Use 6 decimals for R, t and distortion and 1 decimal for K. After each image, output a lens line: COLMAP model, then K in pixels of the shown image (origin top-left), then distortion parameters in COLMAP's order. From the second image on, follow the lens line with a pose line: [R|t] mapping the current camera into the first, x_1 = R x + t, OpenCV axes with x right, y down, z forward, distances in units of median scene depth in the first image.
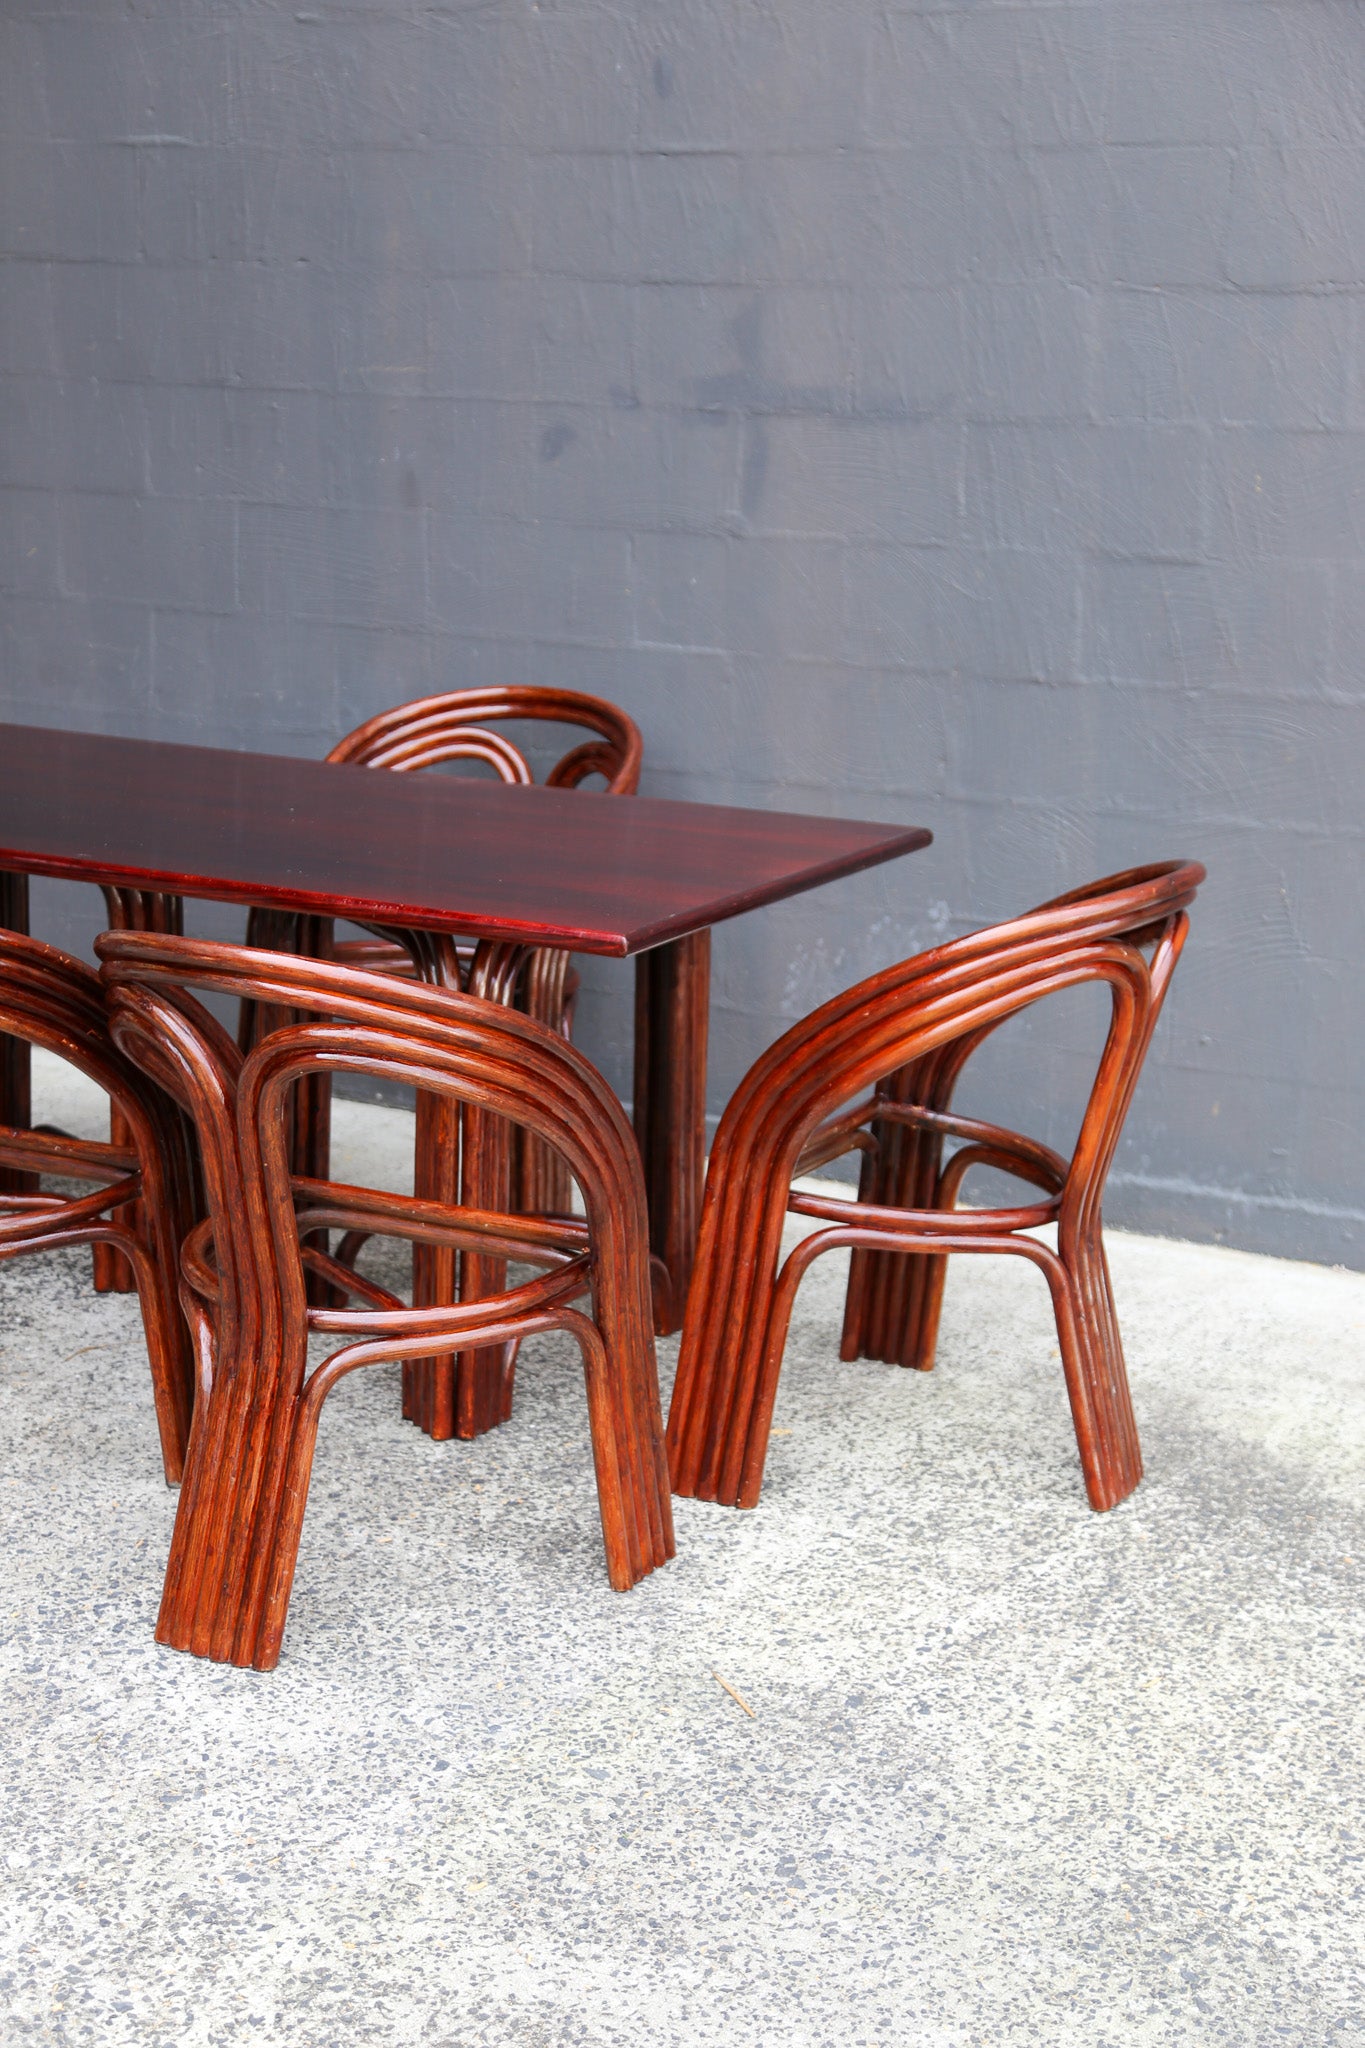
lens RADIAL K [[3217.6, 0, 671.2], [0, 3217.6, 1051.9], [0, 0, 1]] dist [0.226647, 0.000000]
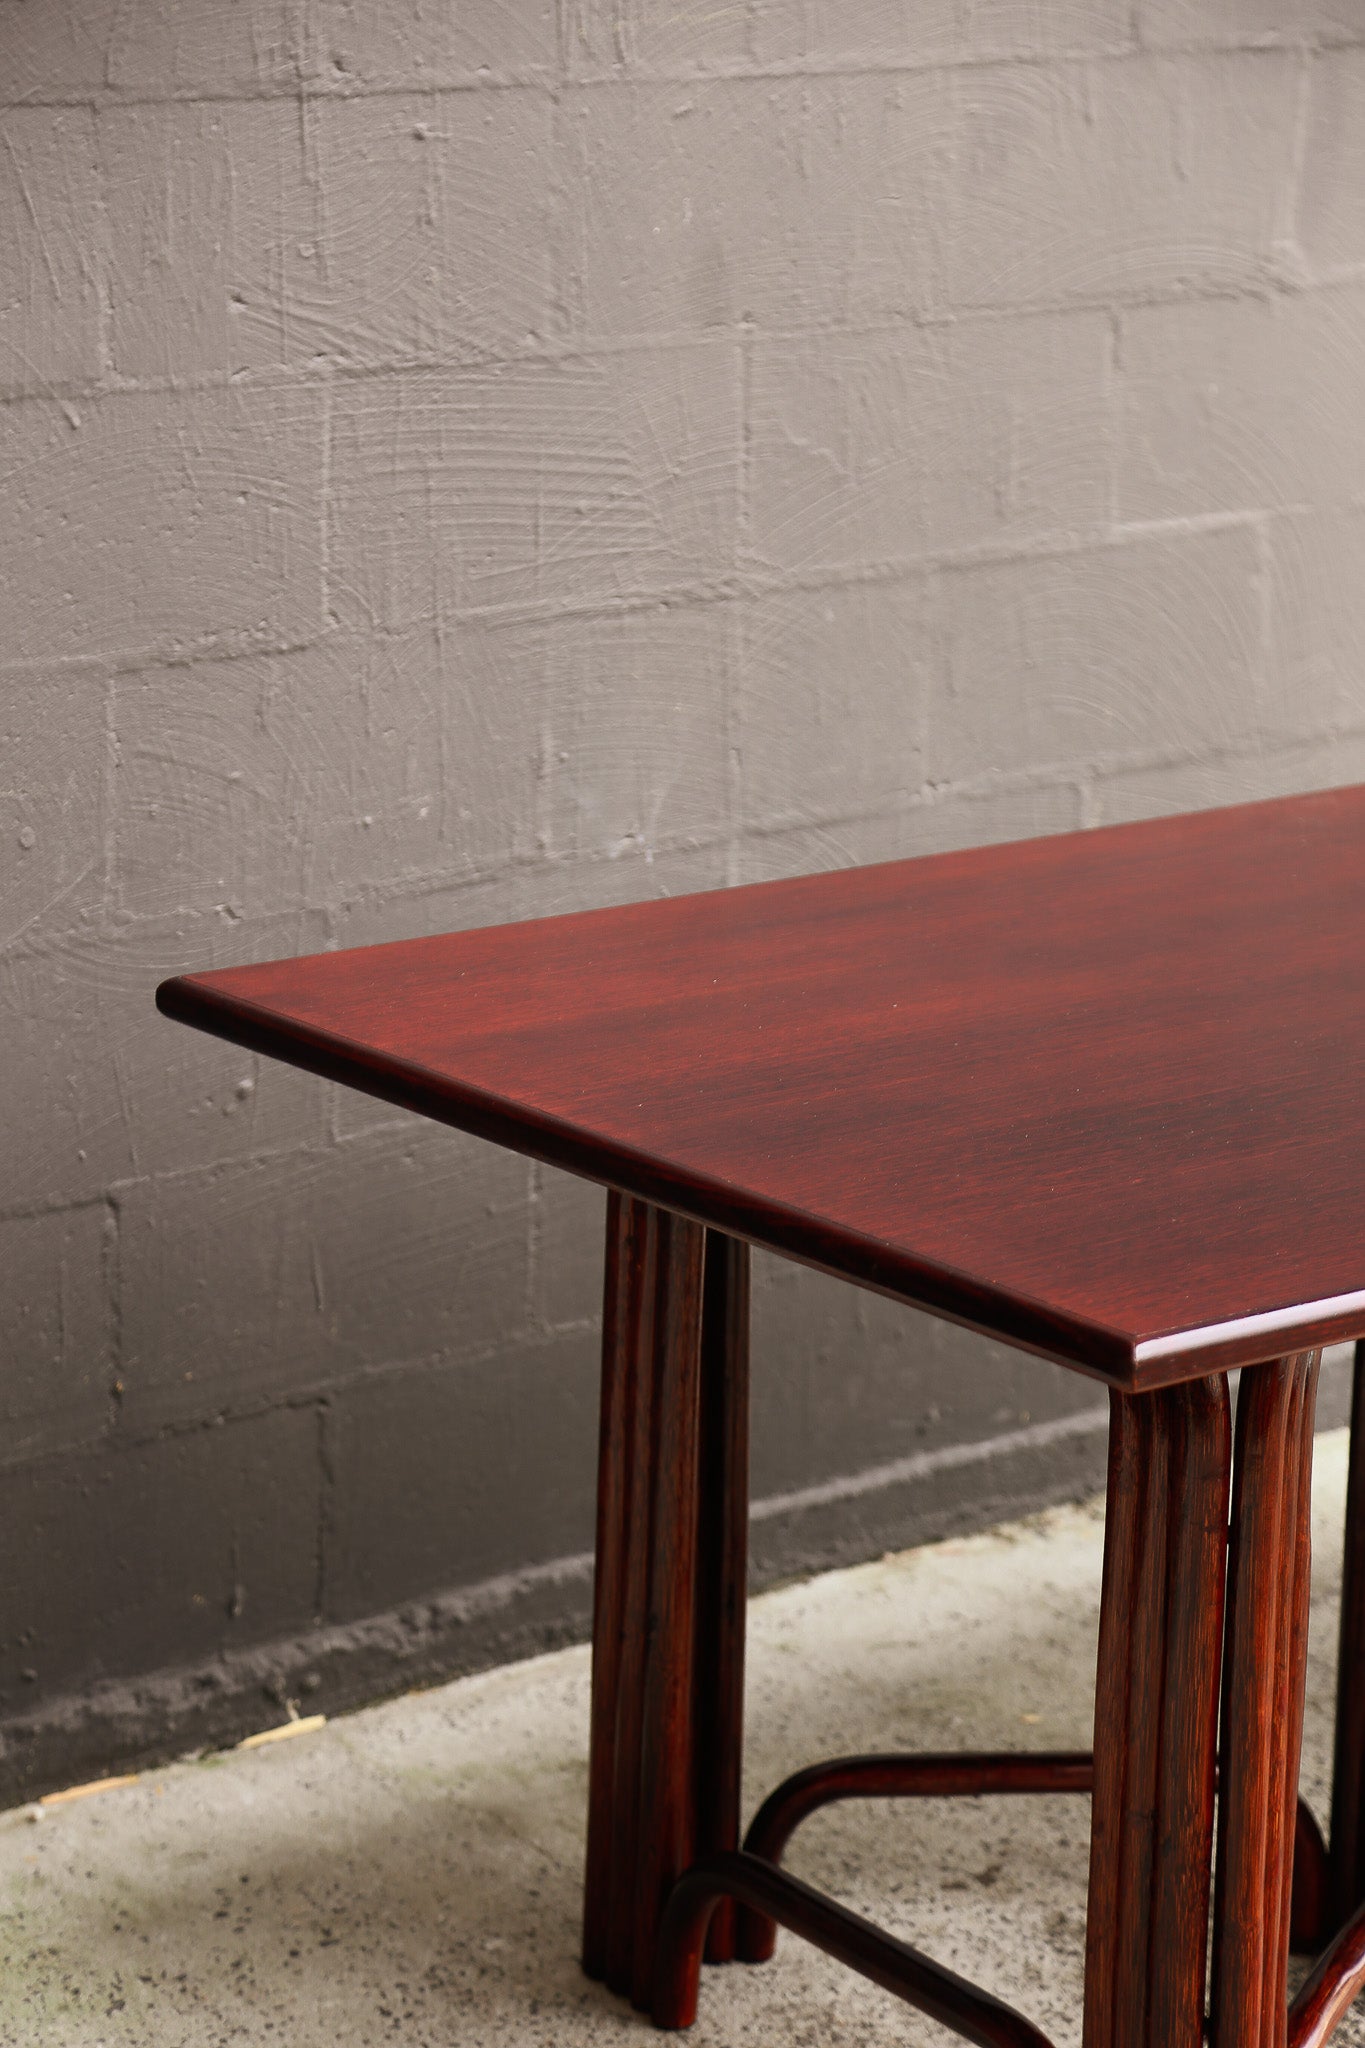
lens RADIAL K [[4934.7, 0, 711.8], [0, 4934.7, 1053.6], [0, 0, 1]] dist [0.480012, 0.000000]
pose [[0.376798, -0.263114, 0.888141, -0.789544], [0.198071, 0.959519, 0.200228, -0.229468], [-0.904871, 0.100469, 0.413660, 0.792540]]
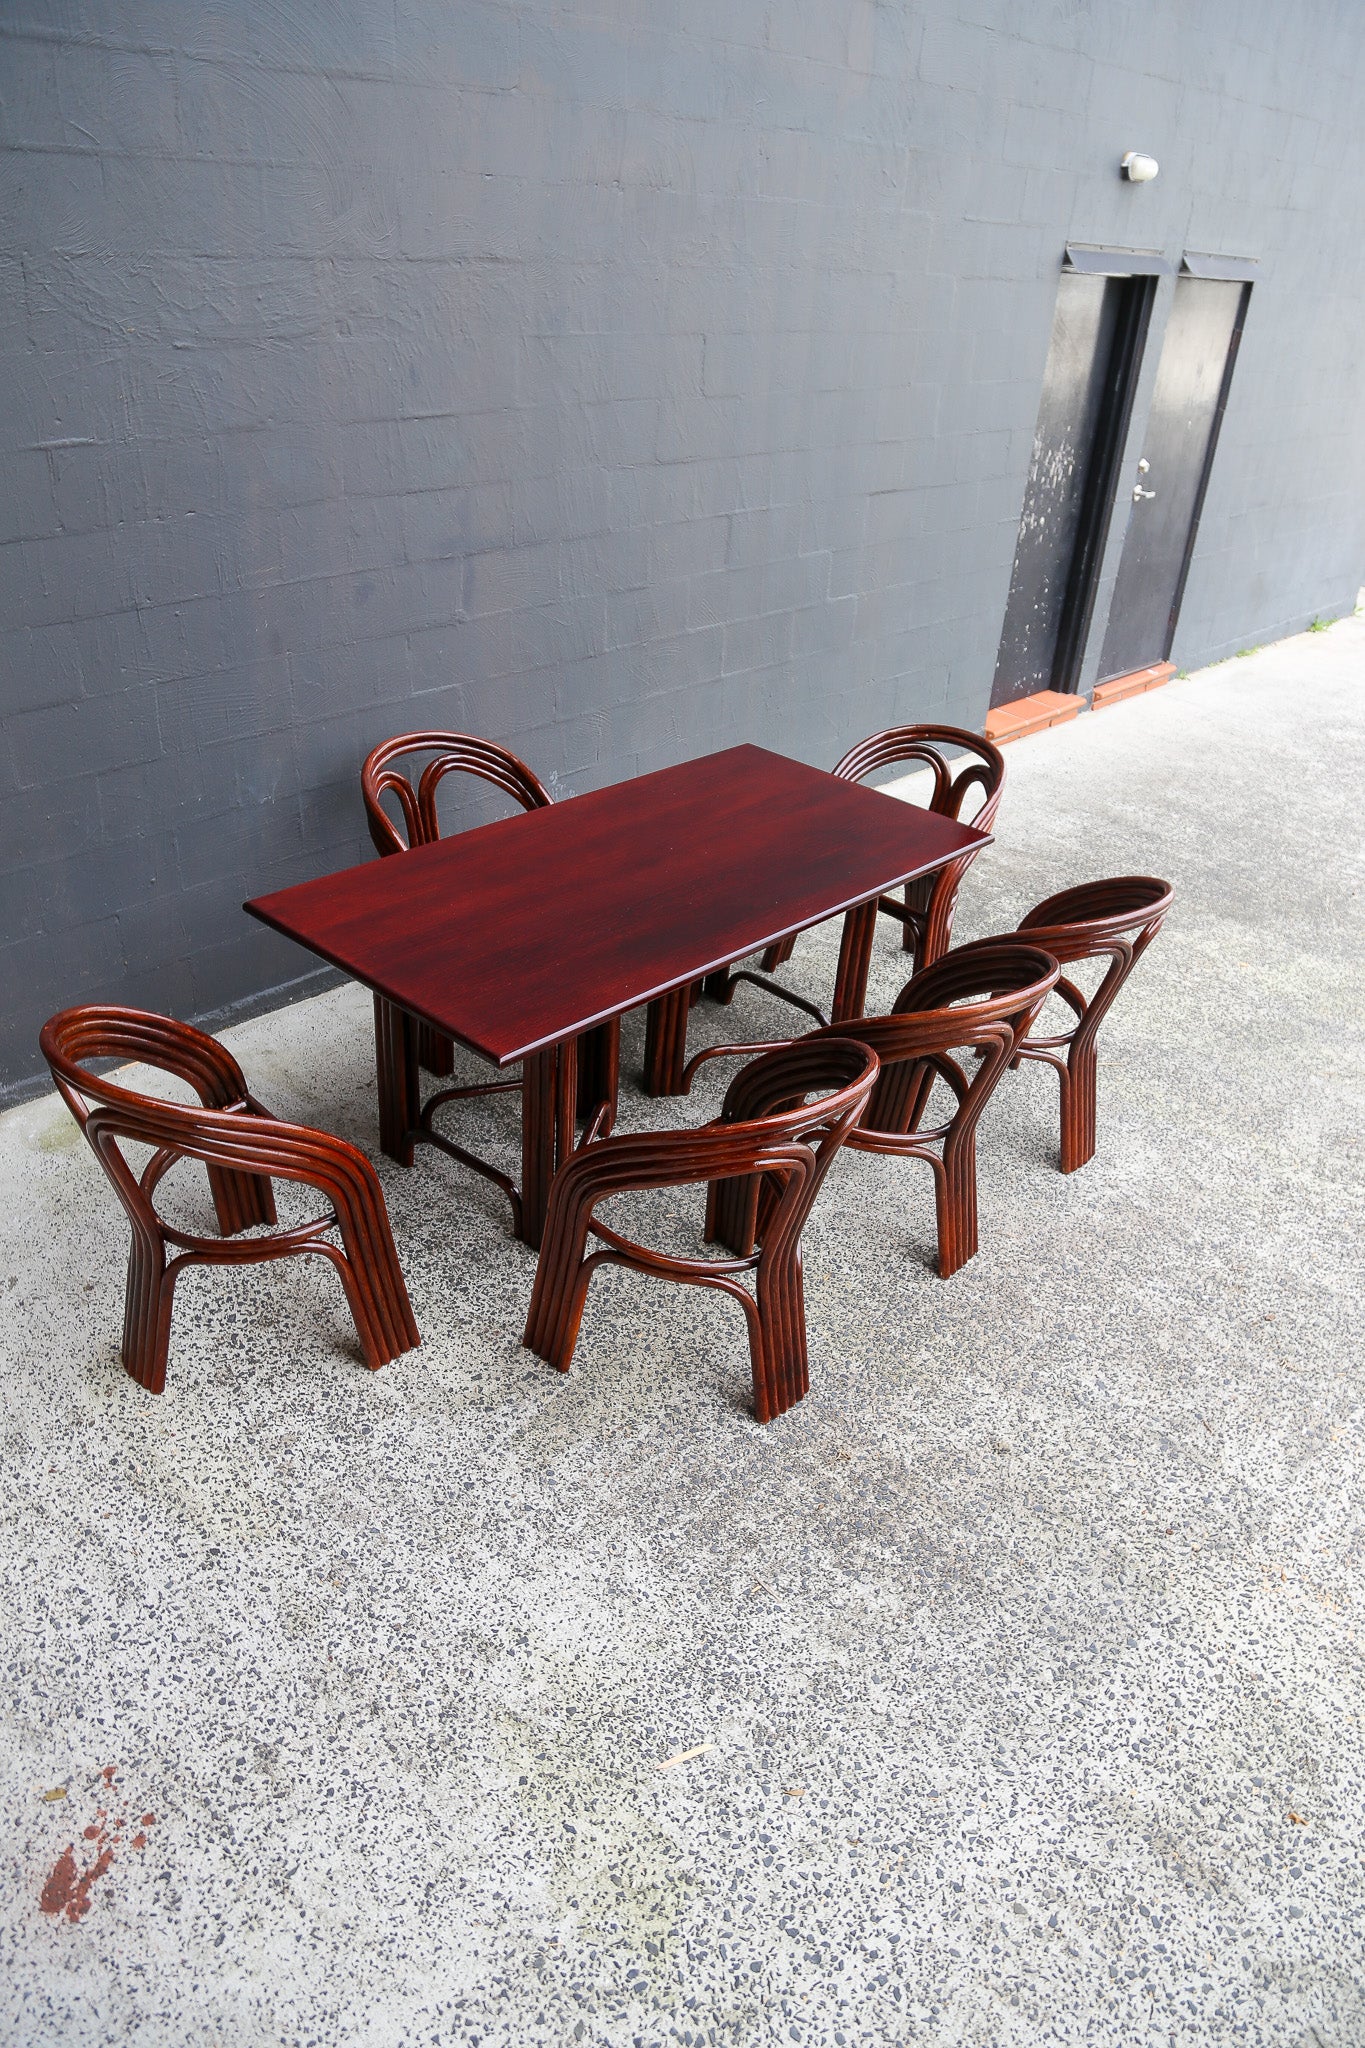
lens RADIAL K [[1393.4, 0, 677.1], [0, 1393.4, 1035.8], [0, 0, 1]] dist [-0.108273, 0.057990]
pose [[0.267246, -0.507617, 0.819088, -0.728791], [0.169994, 0.861508, 0.478442, -0.321249], [-0.948515, 0.011378, 0.316527, 0.666213]]
